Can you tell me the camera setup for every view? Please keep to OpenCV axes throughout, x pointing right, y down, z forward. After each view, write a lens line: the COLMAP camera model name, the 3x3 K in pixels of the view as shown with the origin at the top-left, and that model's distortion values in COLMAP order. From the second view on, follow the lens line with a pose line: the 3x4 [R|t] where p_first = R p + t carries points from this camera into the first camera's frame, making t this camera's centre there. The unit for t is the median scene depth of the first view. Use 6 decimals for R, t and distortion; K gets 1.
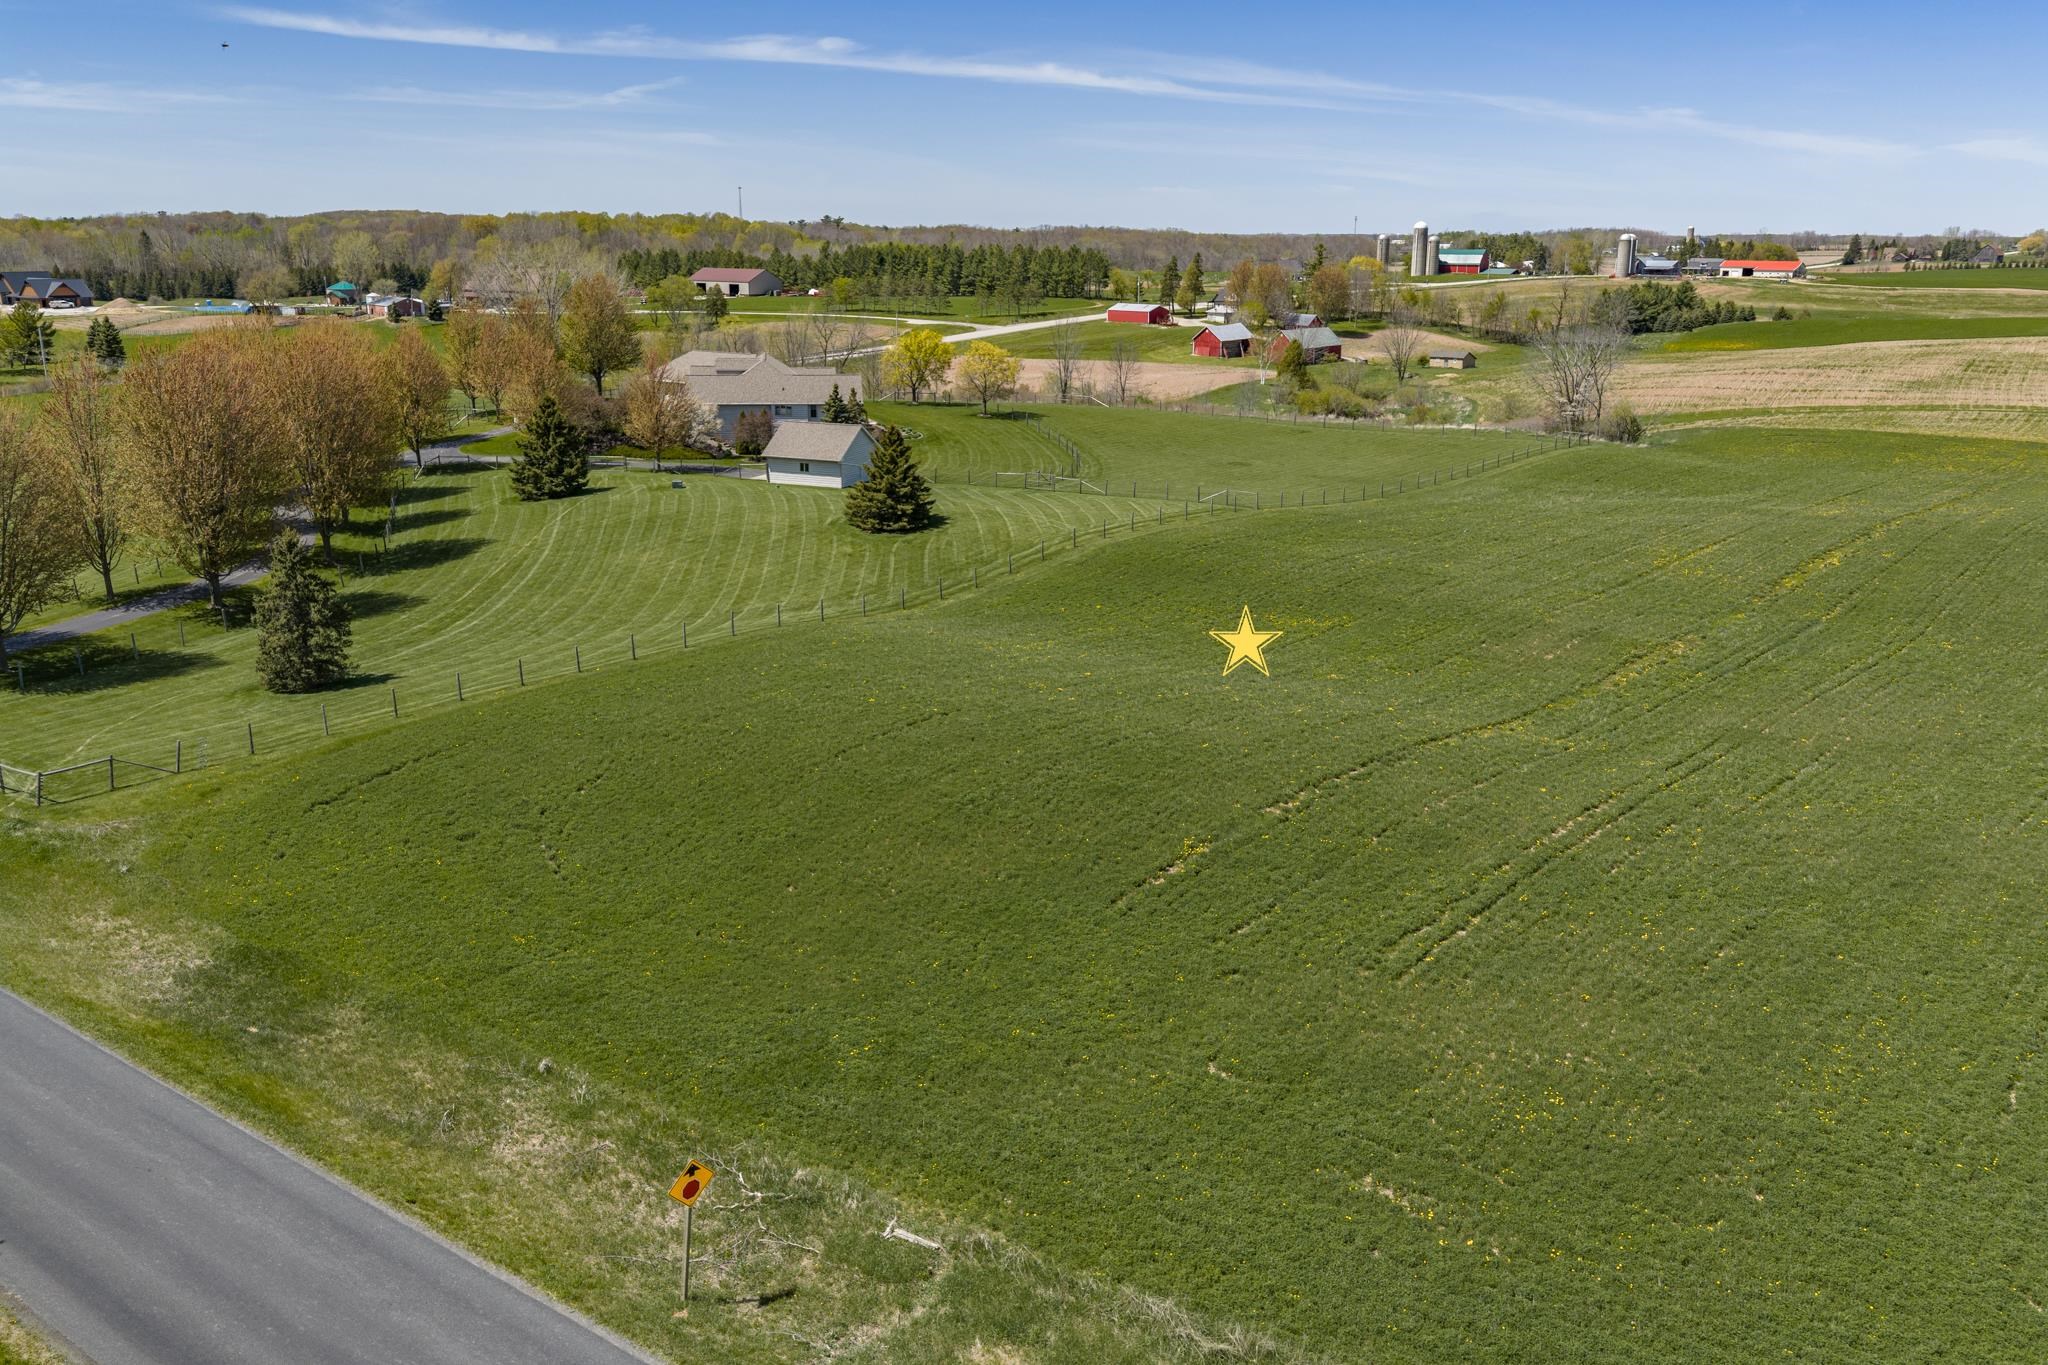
lens RADIAL K [[1693.9, 0, 1032.1], [0, 1693.9, 685.8], [0, 0, 1]] dist [0.023510, -0.043386]
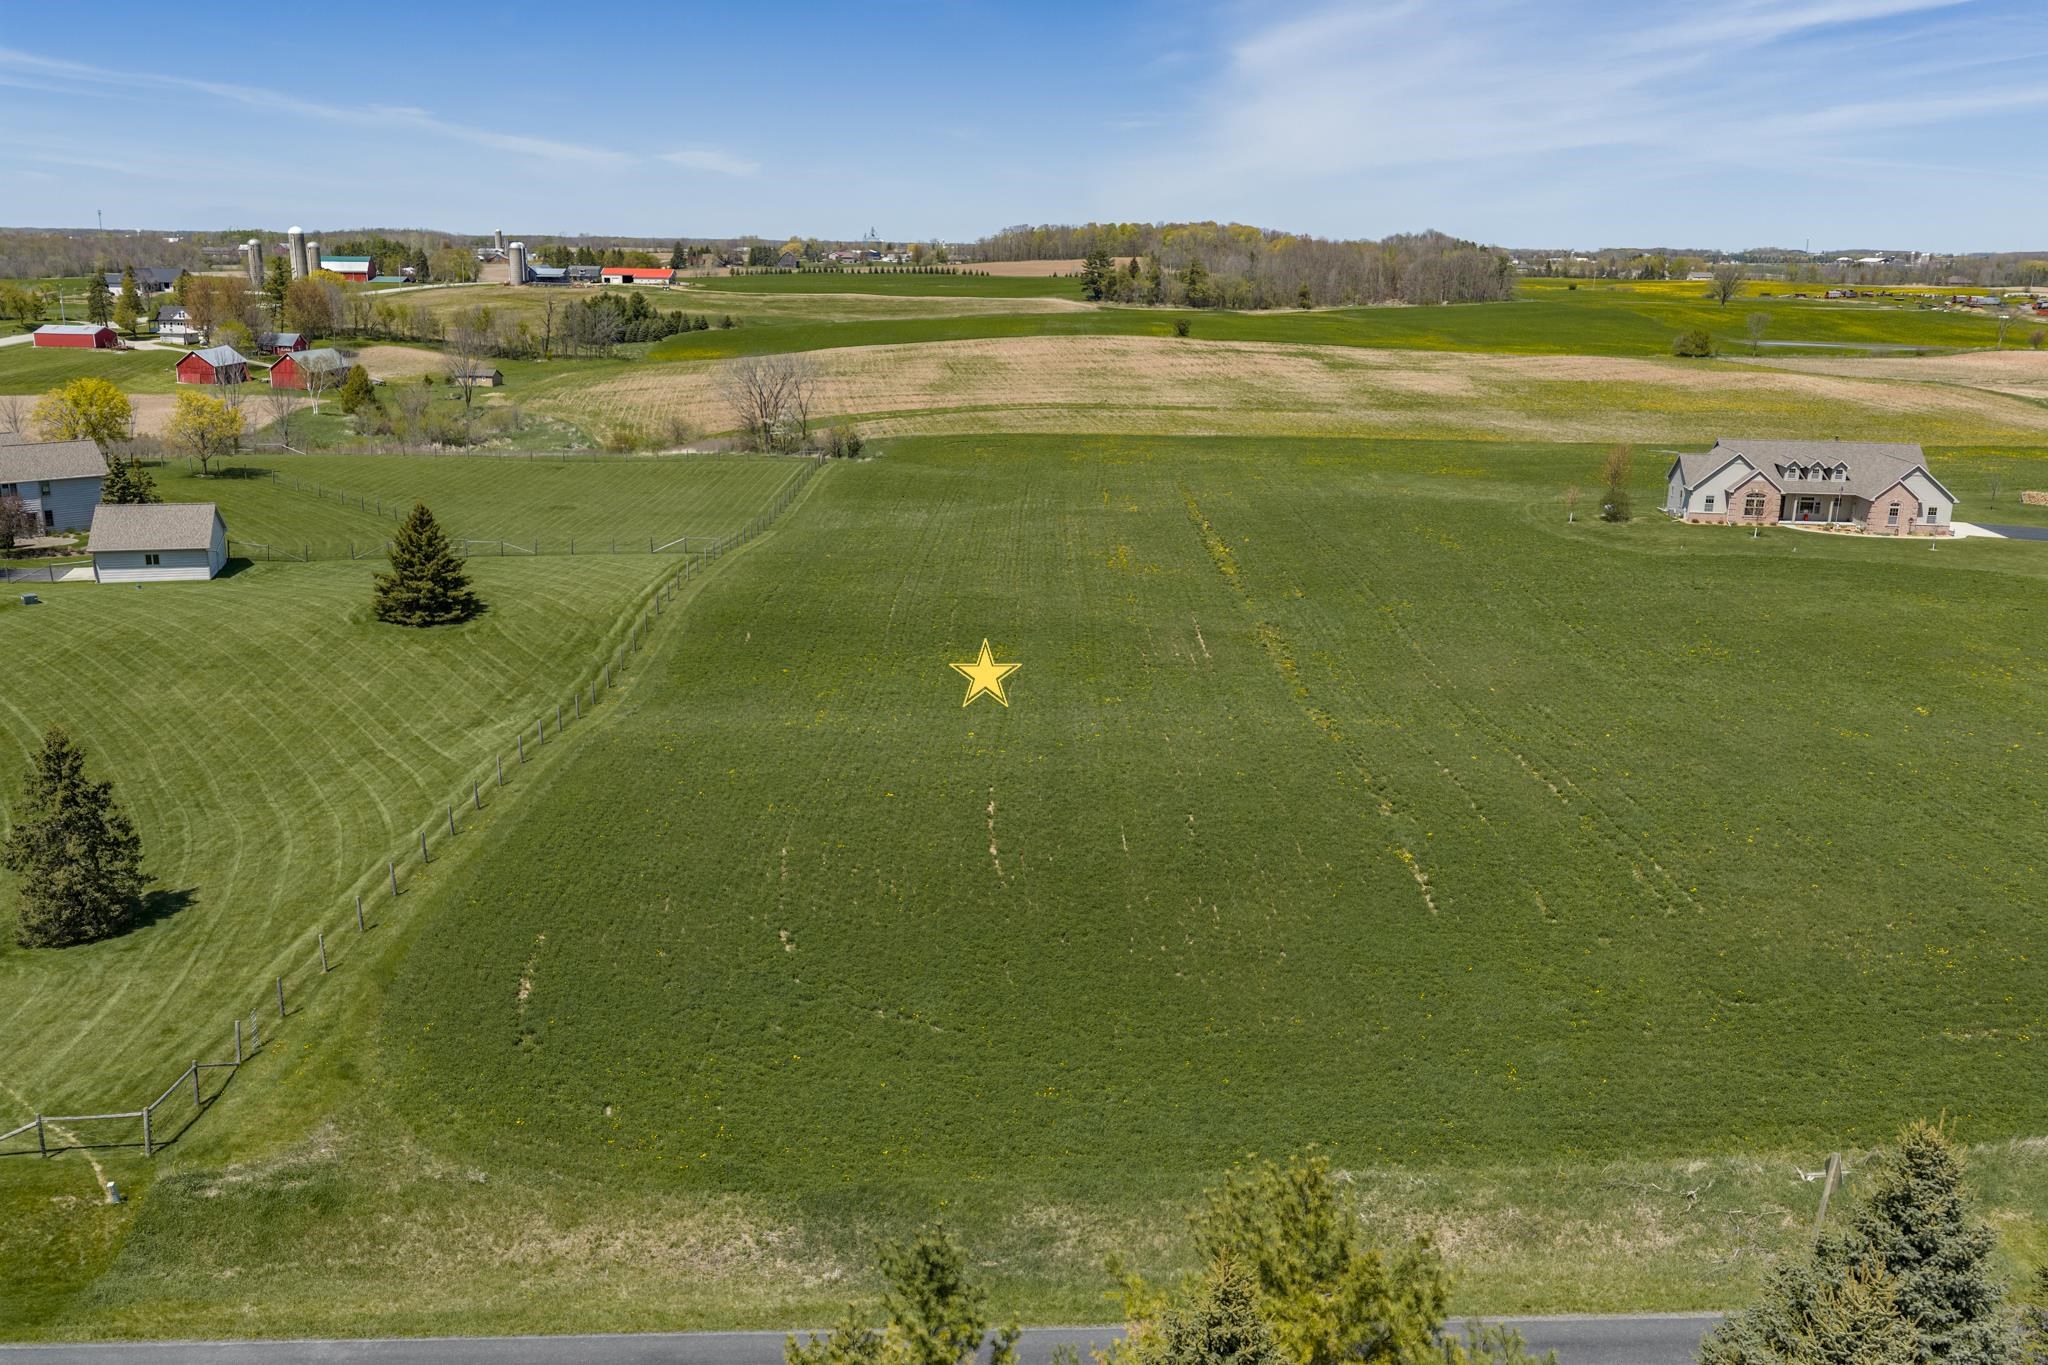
lens RADIAL K [[1693.9, 0, 1032.1], [0, 1693.9, 685.8], [0, 0, 1]] dist [0.023510, -0.043386]
pose [[0.775821, -0.151569, 0.612478, -0.127676], [0.150857, 0.987123, 0.053193, -0.019224], [-0.612654, 0.051128, 0.788696, 0.035979]]
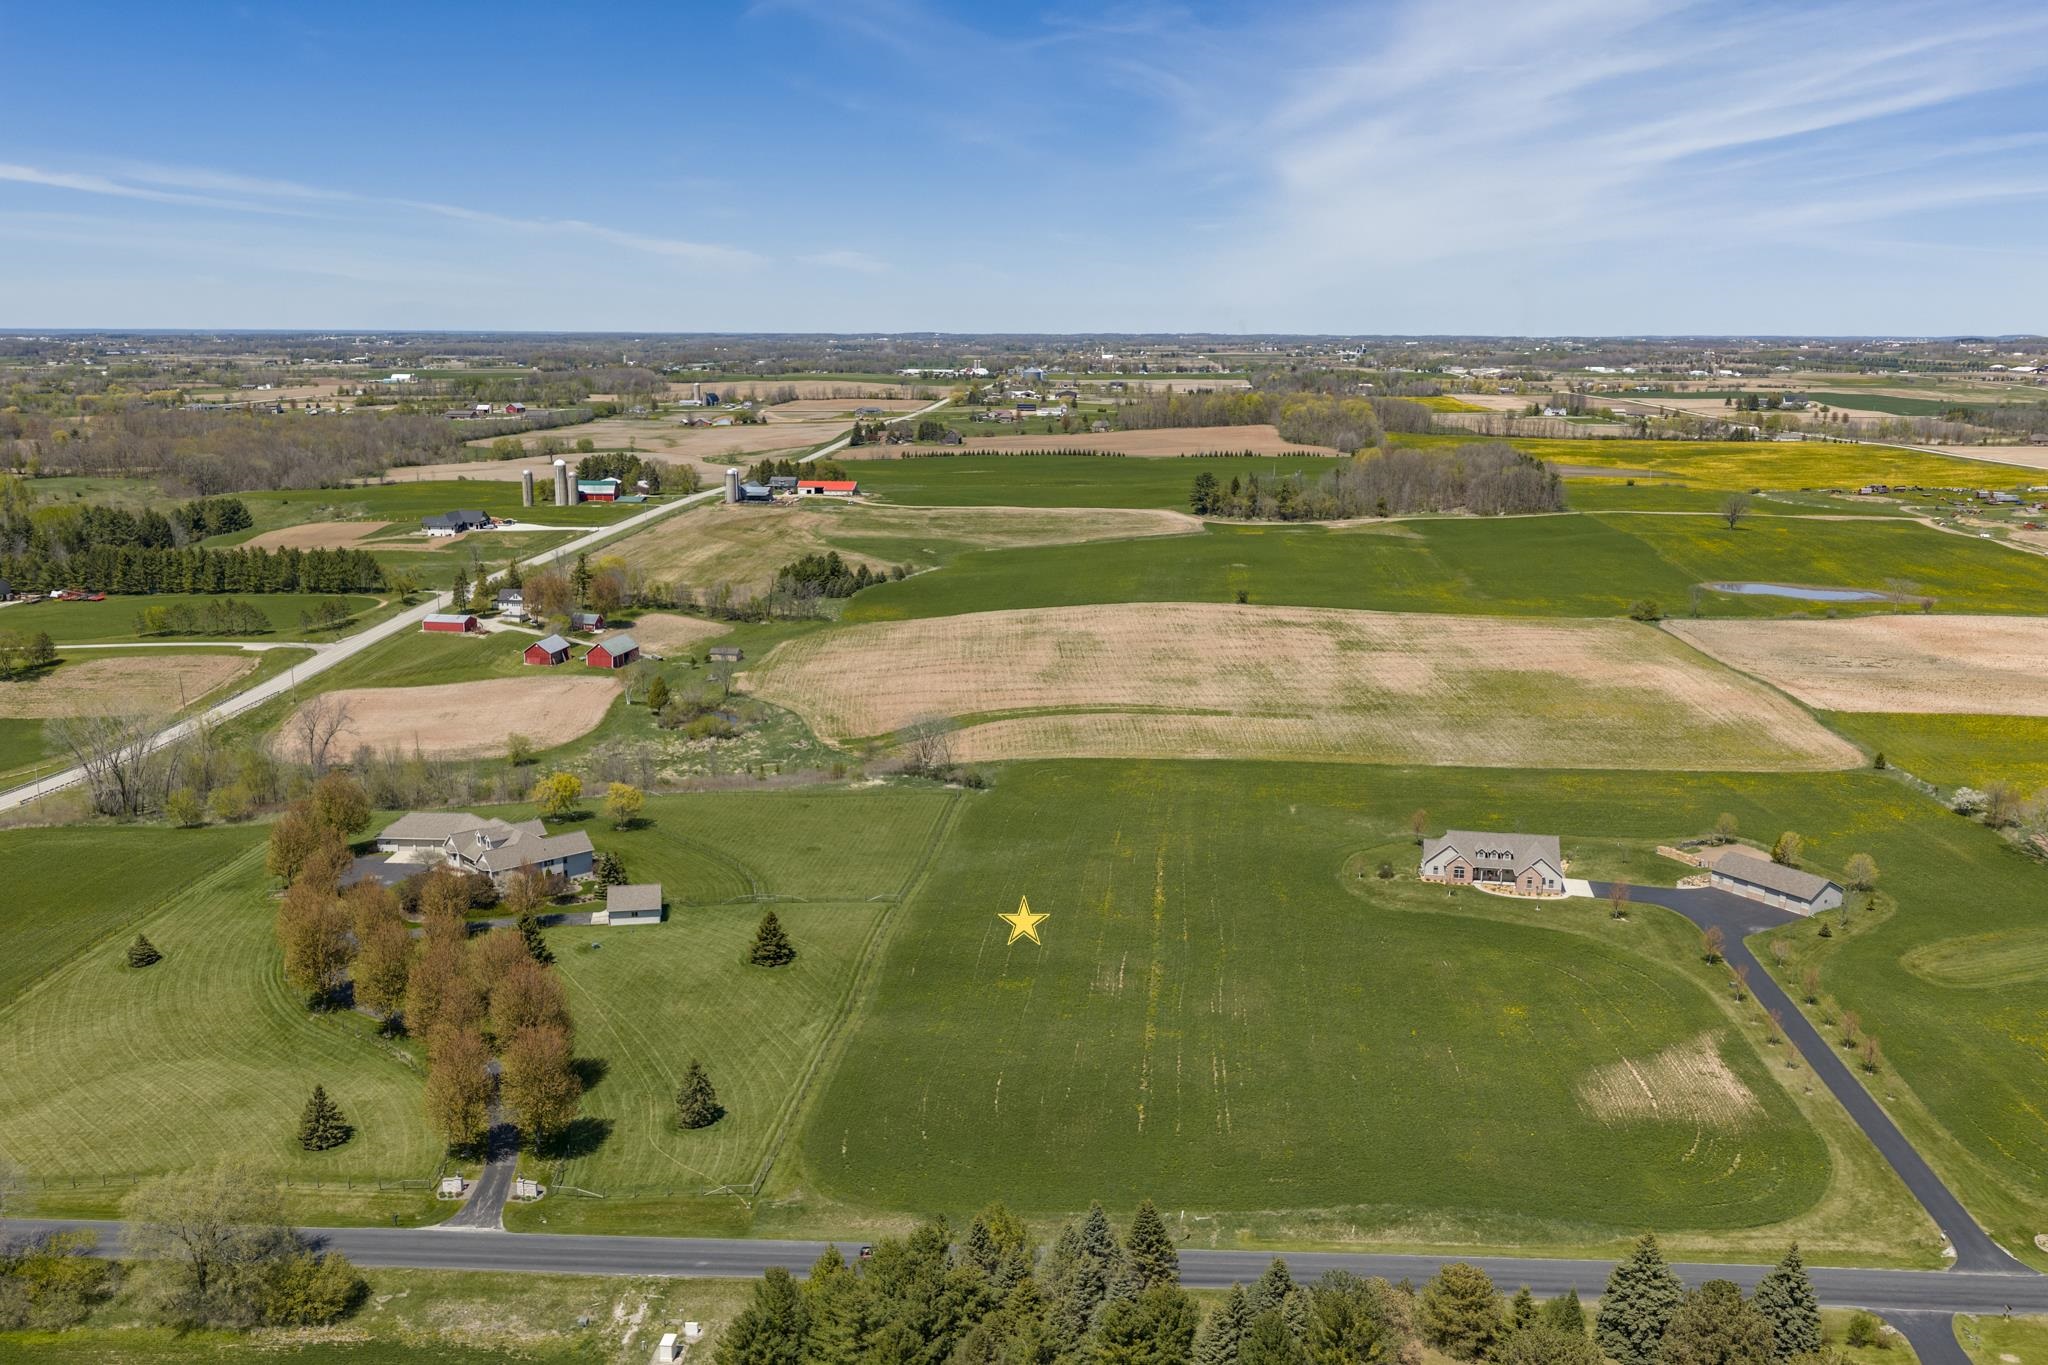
lens RADIAL K [[1693.9, 0, 1032.1], [0, 1693.9, 685.8], [0, 0, 1]] dist [0.023510, -0.043386]
pose [[0.831885, -0.116952, 0.542484, -0.285671], [0.143345, 0.989652, -0.006460, -0.116867], [-0.536115, 0.083136, 0.840041, -0.280544]]
